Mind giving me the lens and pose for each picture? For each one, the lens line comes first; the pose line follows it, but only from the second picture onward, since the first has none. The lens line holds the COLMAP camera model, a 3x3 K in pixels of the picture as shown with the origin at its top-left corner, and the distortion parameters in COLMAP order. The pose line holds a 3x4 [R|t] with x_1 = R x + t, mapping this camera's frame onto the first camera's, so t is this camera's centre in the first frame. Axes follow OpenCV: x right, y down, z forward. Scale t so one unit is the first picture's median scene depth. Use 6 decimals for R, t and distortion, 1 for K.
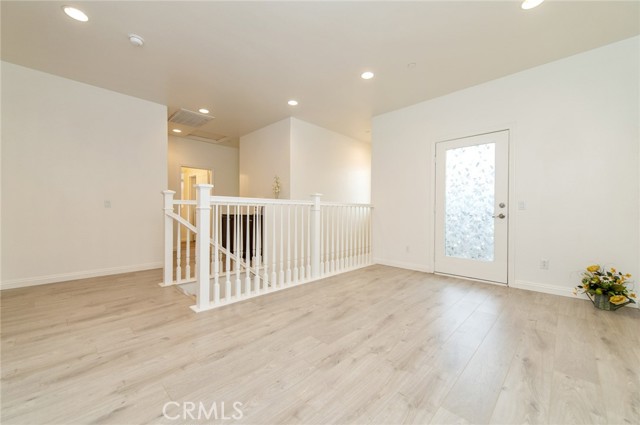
lens RADIAL K [[249.9, 0, 320.0], [0, 249.9, 212.5], [0, 0, 1]] dist [0.018483, -0.005383]
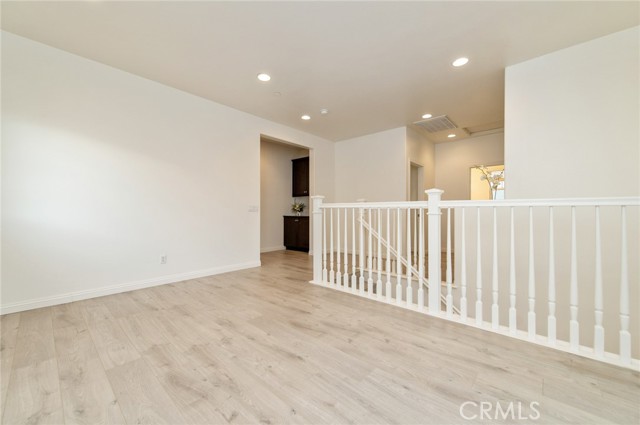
lens RADIAL K [[249.9, 0, 320.0], [0, 249.9, 212.5], [0, 0, 1]] dist [0.018483, -0.005383]
pose [[0.052524, 0.001214, -0.998619, 0.953426], [-0.013825, 0.999904, 0.000488, -0.014792], [0.998524, 0.013780, 0.052535, 0.948979]]
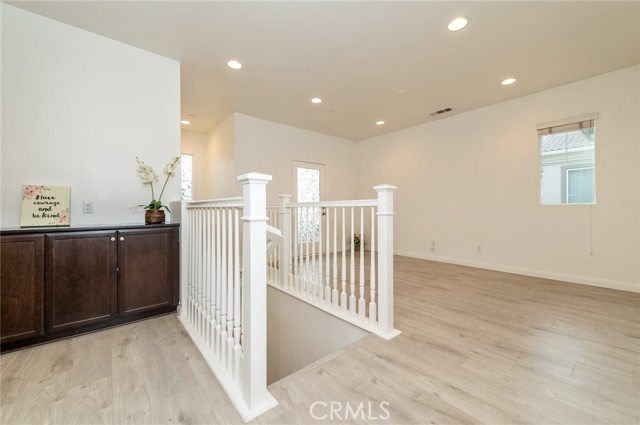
lens RADIAL K [[249.9, 0, 320.0], [0, 249.9, 212.5], [0, 0, 1]] dist [0.018483, -0.005383]
pose [[0.108351, -0.016343, 0.993978, -1.331821], [0.006075, 0.999857, 0.015777, -0.032153], [-0.994094, 0.004329, 0.108435, 1.140656]]
